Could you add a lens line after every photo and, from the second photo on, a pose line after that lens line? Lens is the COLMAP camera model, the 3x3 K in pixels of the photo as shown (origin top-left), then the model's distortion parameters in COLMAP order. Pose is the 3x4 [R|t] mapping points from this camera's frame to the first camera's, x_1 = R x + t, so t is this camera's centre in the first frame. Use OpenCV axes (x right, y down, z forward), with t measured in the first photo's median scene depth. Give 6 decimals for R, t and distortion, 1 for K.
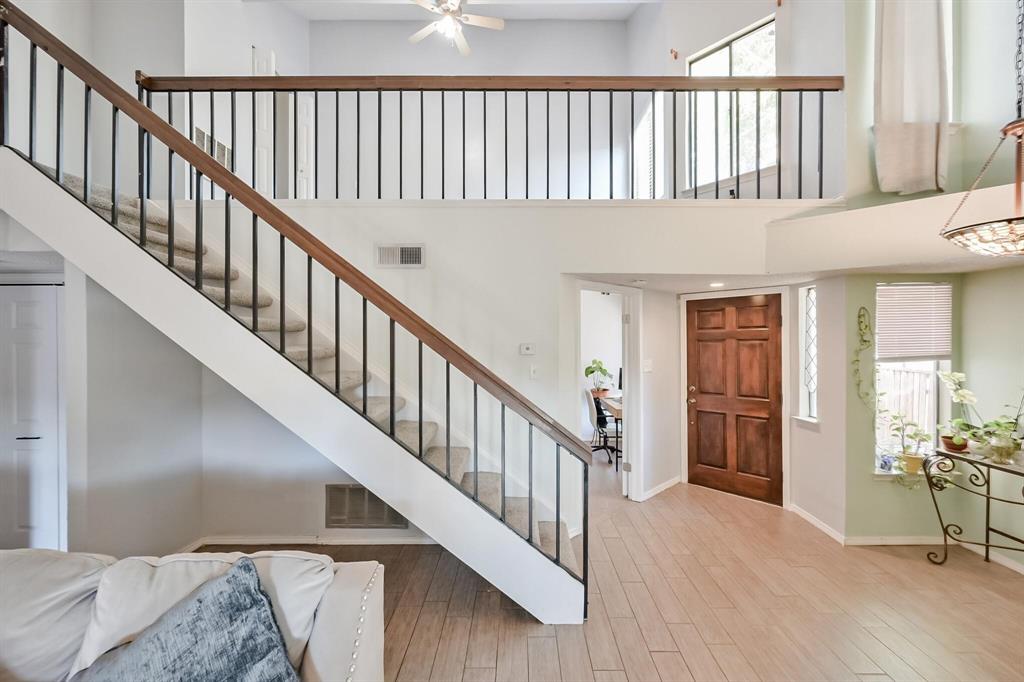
lens RADIAL K [[411.5, 0, 515.3], [0, 411.5, 345.9], [0, 0, 1]] dist [0.000784, -0.000258]
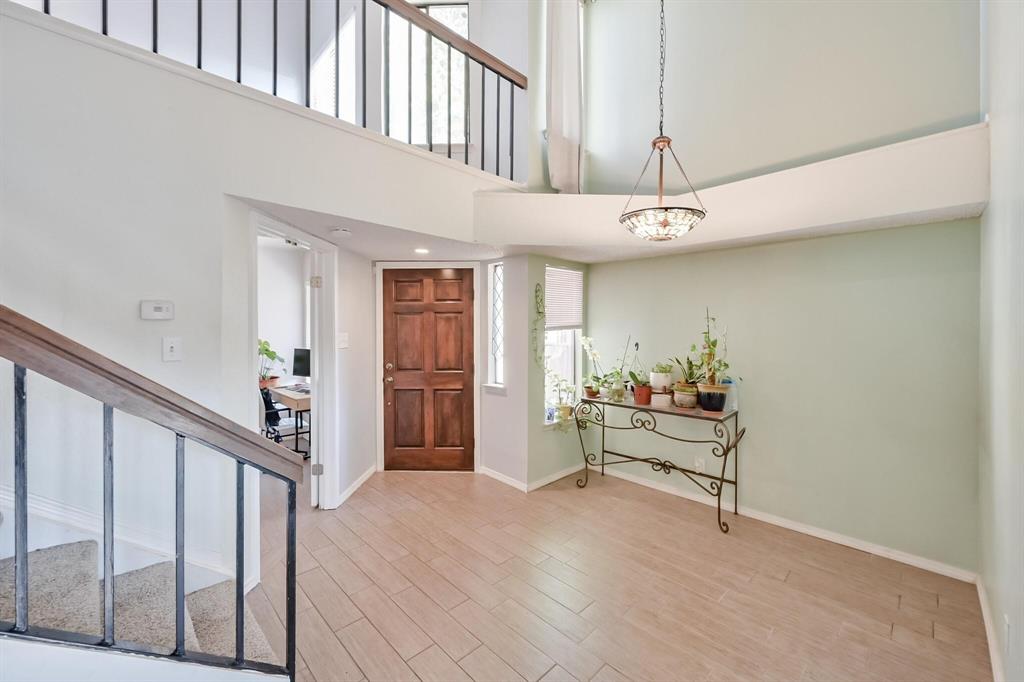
lens RADIAL K [[408.6, 0, 512.2], [0, 408.6, 330.7], [0, 0, 1]] dist [-0.000725, -0.000122]
pose [[0.707054, -0.001799, 0.707158, -0.022638], [0.005810, 0.999978, -0.003265, 0.039150], [-0.707136, 0.006417, 0.707048, 0.216006]]
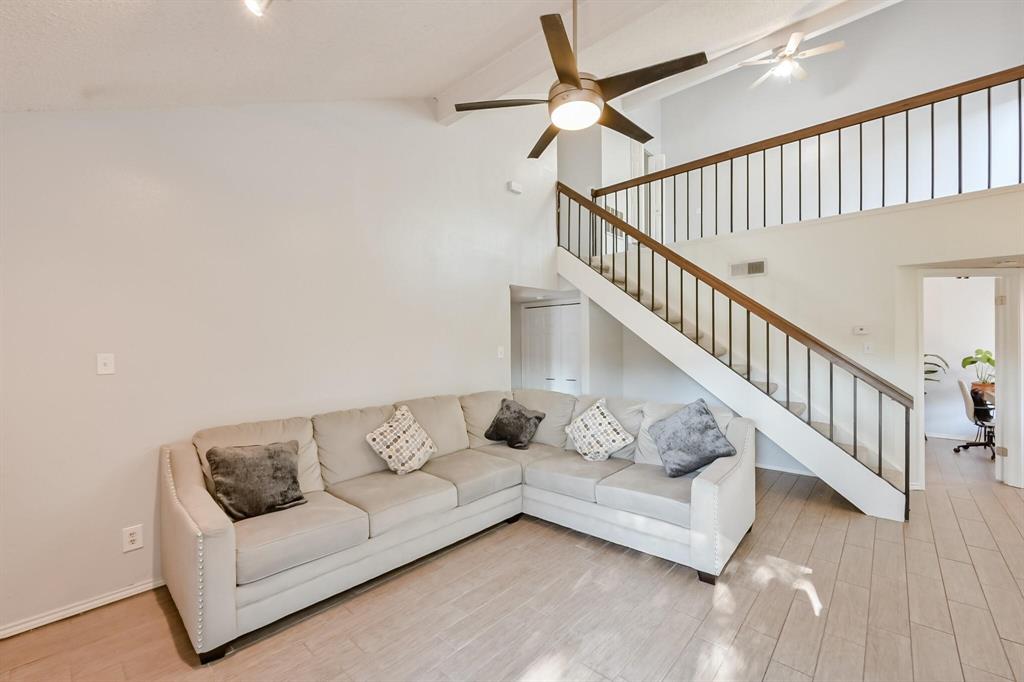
lens RADIAL K [[411.5, 0, 515.3], [0, 411.5, 345.9], [0, 0, 1]] dist [0.000784, -0.000258]
pose [[0.742254, -0.002349, -0.670114, 0.083443], [-0.003537, 0.999966, -0.007423, 0.066023], [0.670109, 0.007880, 0.742221, -0.611399]]
